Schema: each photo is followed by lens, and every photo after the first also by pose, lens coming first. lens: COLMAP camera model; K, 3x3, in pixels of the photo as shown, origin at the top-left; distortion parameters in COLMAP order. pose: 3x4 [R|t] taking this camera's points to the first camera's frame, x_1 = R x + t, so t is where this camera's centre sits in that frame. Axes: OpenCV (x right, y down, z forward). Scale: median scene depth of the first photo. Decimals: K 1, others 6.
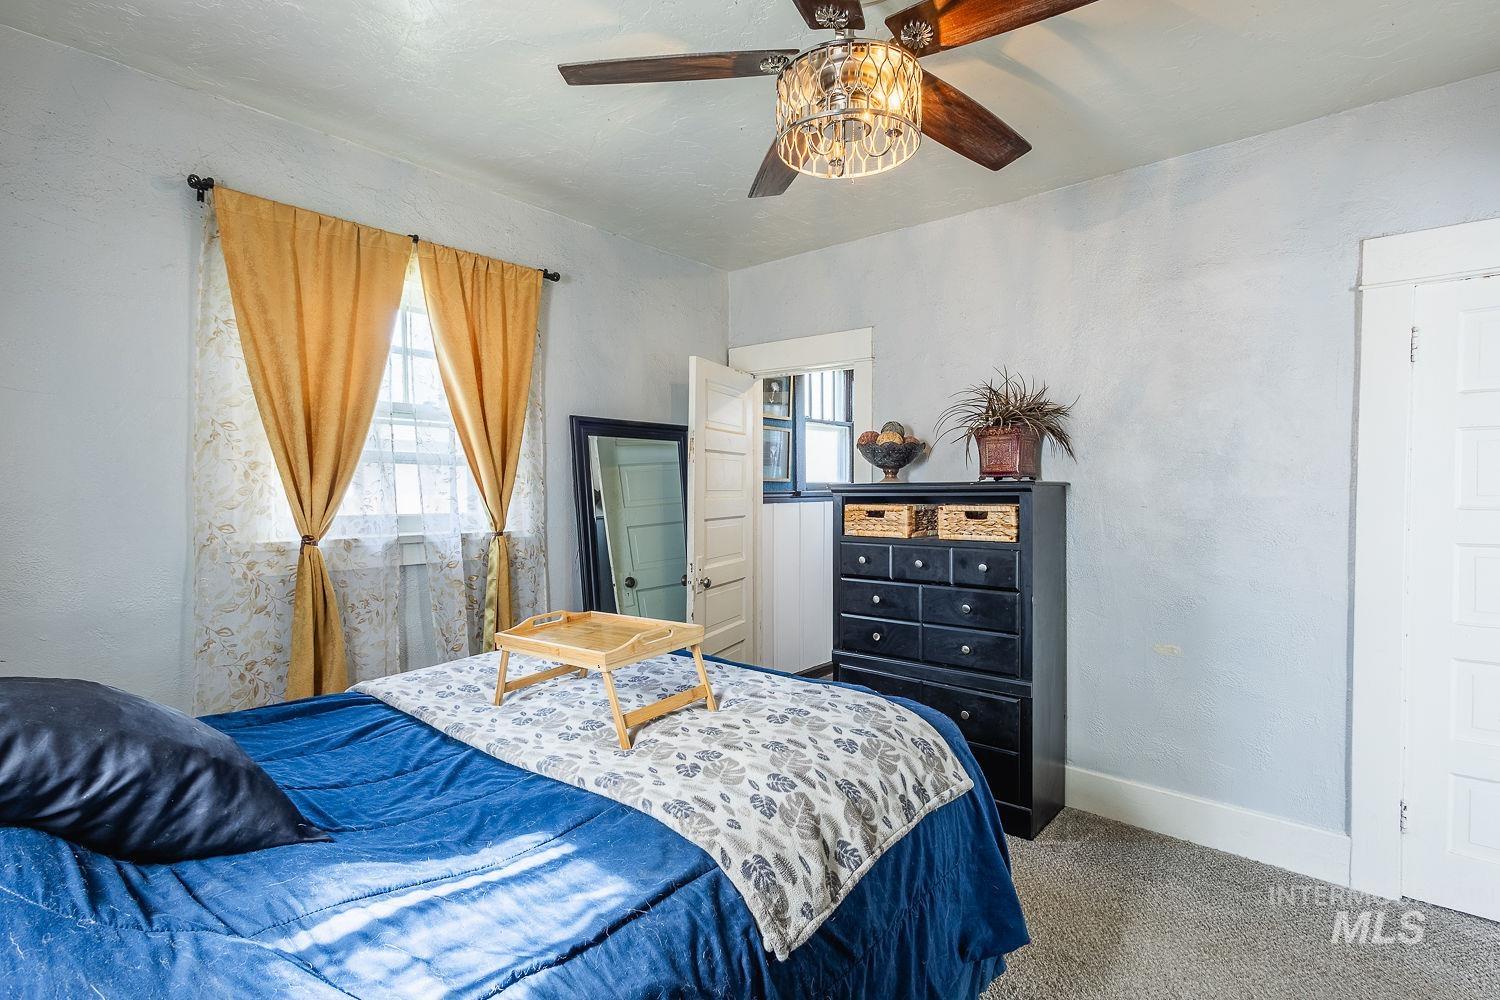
lens RADIAL K [[710.0, 0, 750.0], [0, 710.0, 500.0], [0, 0, 1]] dist [0.005288, 0.000122]
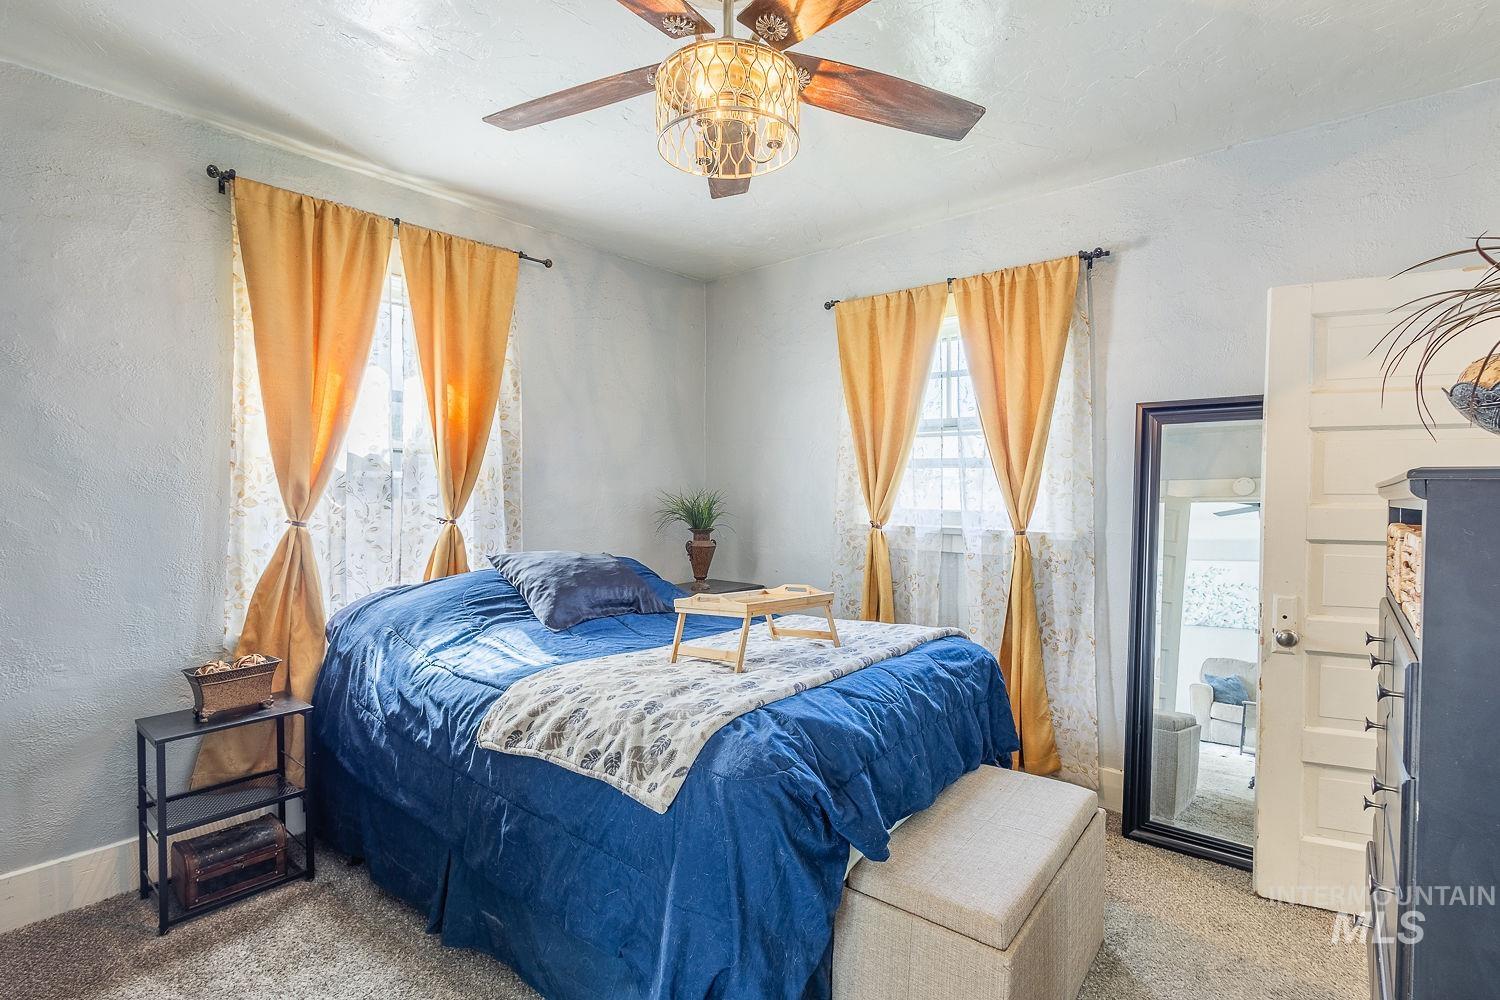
lens RADIAL K [[710.0, 0, 750.0], [0, 710.0, 500.0], [0, 0, 1]] dist [0.005288, 0.000122]
pose [[0.009840, 0.015548, -0.999831, 0.768309], [-0.022326, 0.999633, 0.015326, -0.008503], [0.999702, 0.022171, 0.010184, 0.689619]]
